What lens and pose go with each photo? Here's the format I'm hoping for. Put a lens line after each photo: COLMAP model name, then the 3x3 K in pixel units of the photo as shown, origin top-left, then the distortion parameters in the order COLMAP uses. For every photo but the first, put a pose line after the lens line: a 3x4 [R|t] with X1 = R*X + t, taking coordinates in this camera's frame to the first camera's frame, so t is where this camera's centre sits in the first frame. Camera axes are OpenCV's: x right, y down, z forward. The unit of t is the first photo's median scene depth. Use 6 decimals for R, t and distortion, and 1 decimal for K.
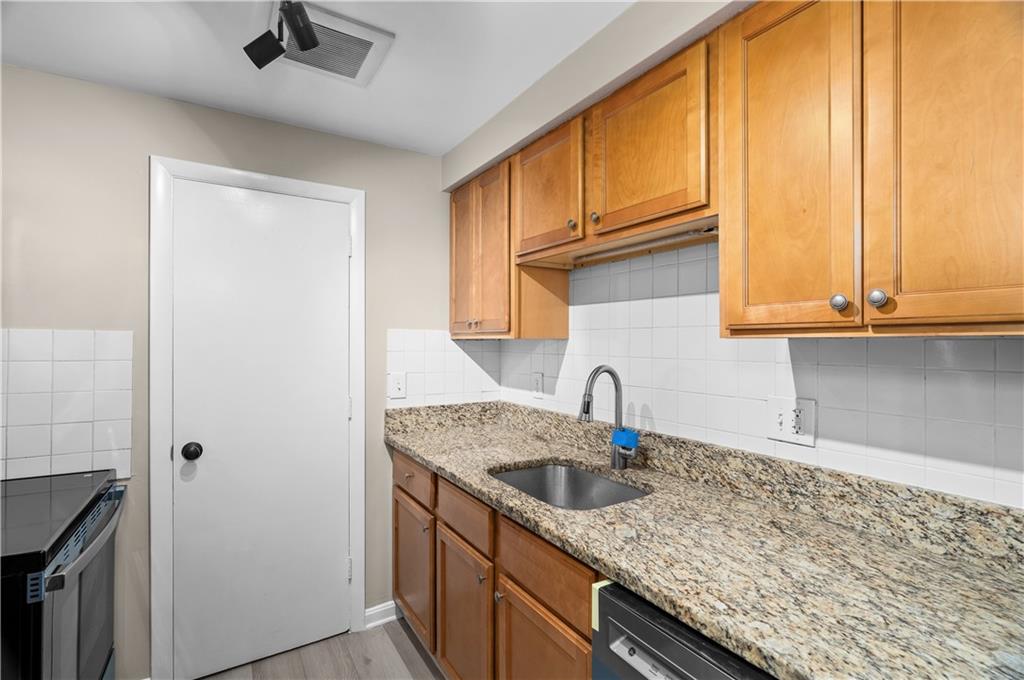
lens RADIAL K [[464.5, 0, 512.0], [0, 464.5, 340.0], [0, 0, 1]] dist [-0.005147, 0.000628]
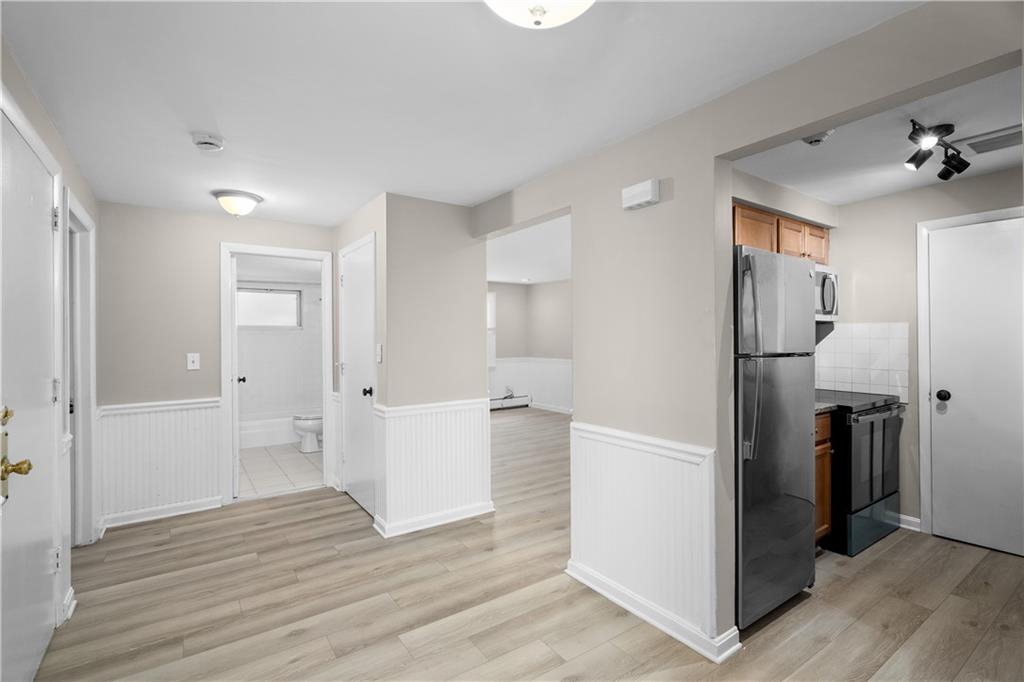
lens RADIAL K [[470.5, 0, 511.6], [0, 470.5, 335.3], [0, 0, 1]] dist [-0.001098, 0.000659]
pose [[0.044746, -0.006043, -0.998980, 1.165593], [0.007049, 0.999959, -0.005733, 0.035886], [0.998974, -0.006785, 0.044787, -0.780584]]
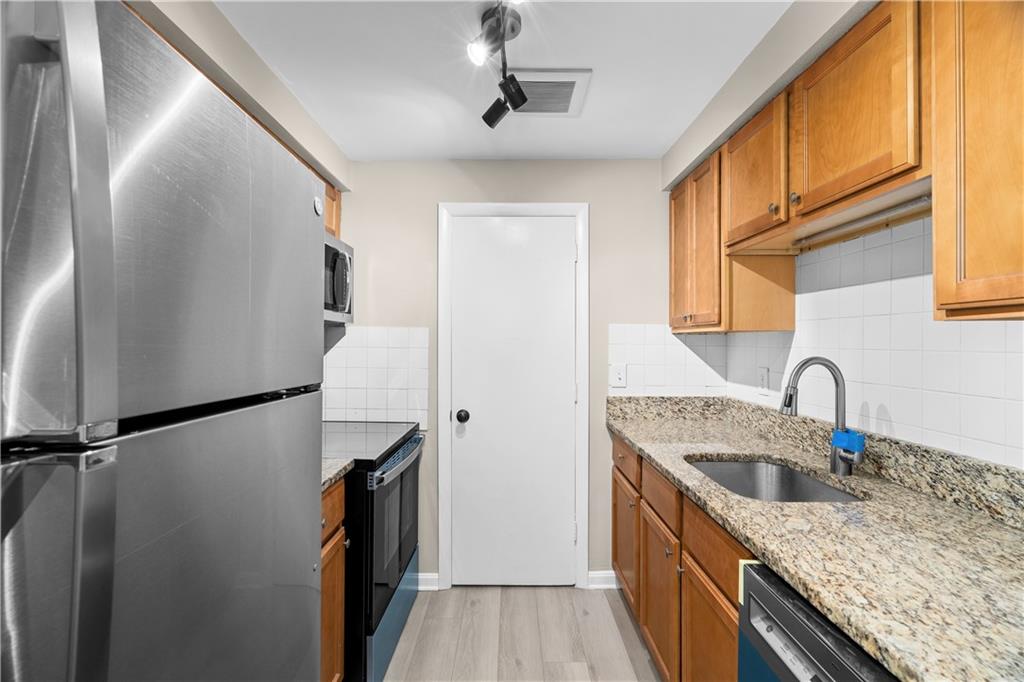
lens RADIAL K [[464.5, 0, 512.0], [0, 464.5, 341.0], [0, 0, 1]] dist [-0.005147, 0.000628]
pose [[0.847519, 0.000062, -0.530765, 0.196500], [0.000132, 1.000000, 0.000326, 0.025693], [0.530765, -0.000347, 0.847519, -0.098626]]
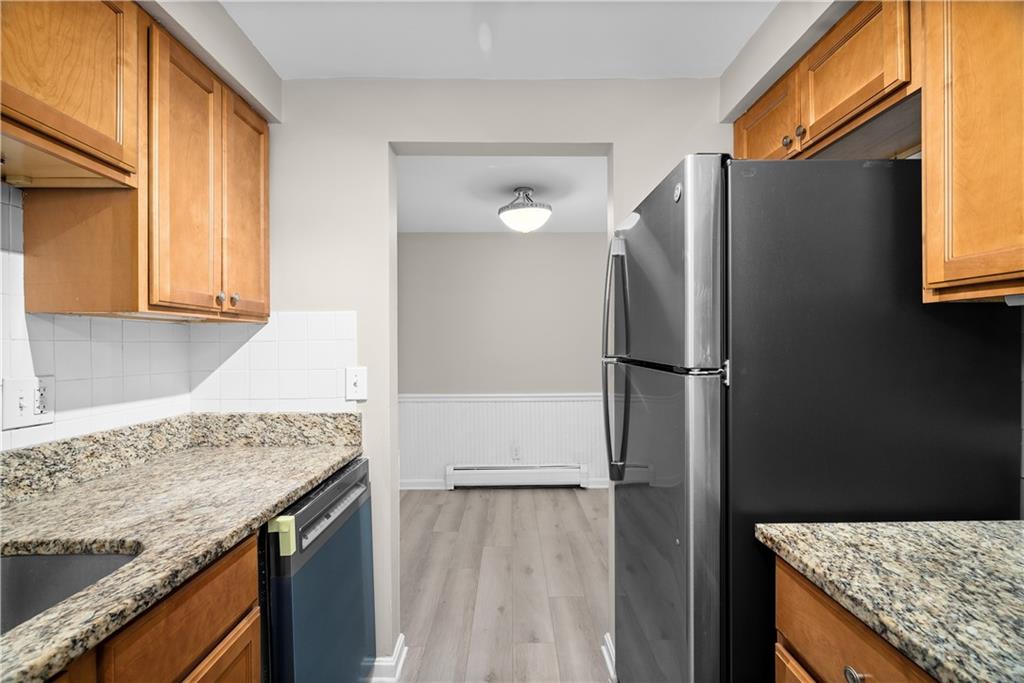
lens RADIAL K [[464.5, 0, 512.0], [0, 464.5, 341.5], [0, 0, 1]] dist [-0.005147, 0.000628]
pose [[-0.846599, 0.008759, 0.532160, -0.629677], [0.003694, 0.999937, -0.010581, 0.060337], [-0.532219, -0.006993, -0.846578, 1.145378]]
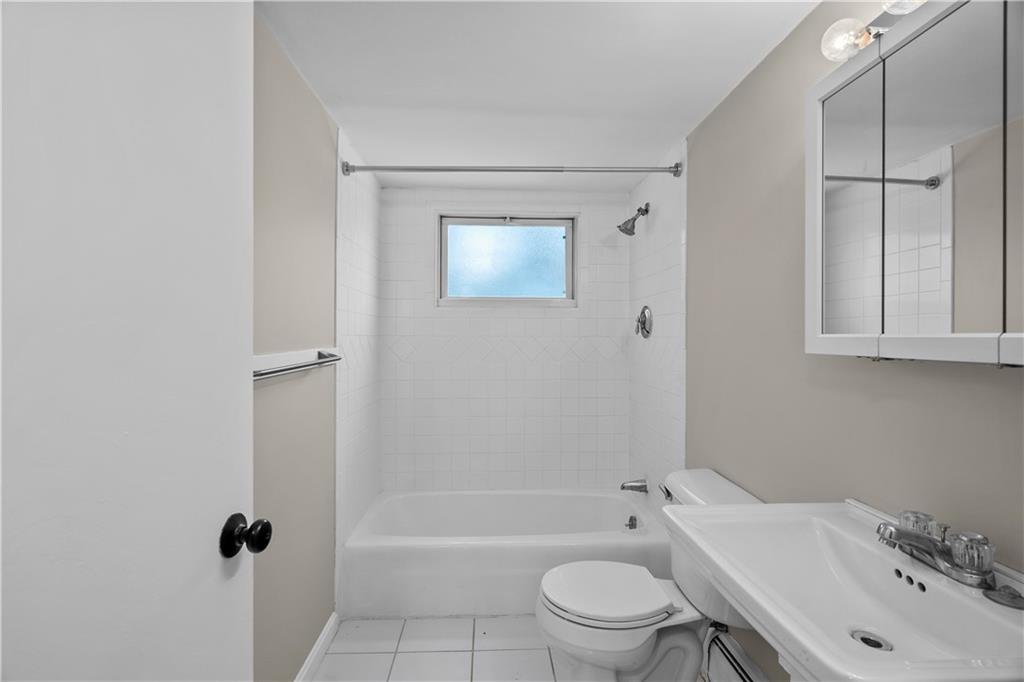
lens RADIAL K [[470.5, 0, 511.6], [0, 470.5, 335.3], [0, 0, 1]] dist [-0.001098, 0.000659]
pose [[-0.495753, 0.000050, -0.868464, -1.664339], [-0.001422, 0.999999, 0.000869, 0.064462], [0.868462, 0.001666, -0.495752, -1.874524]]
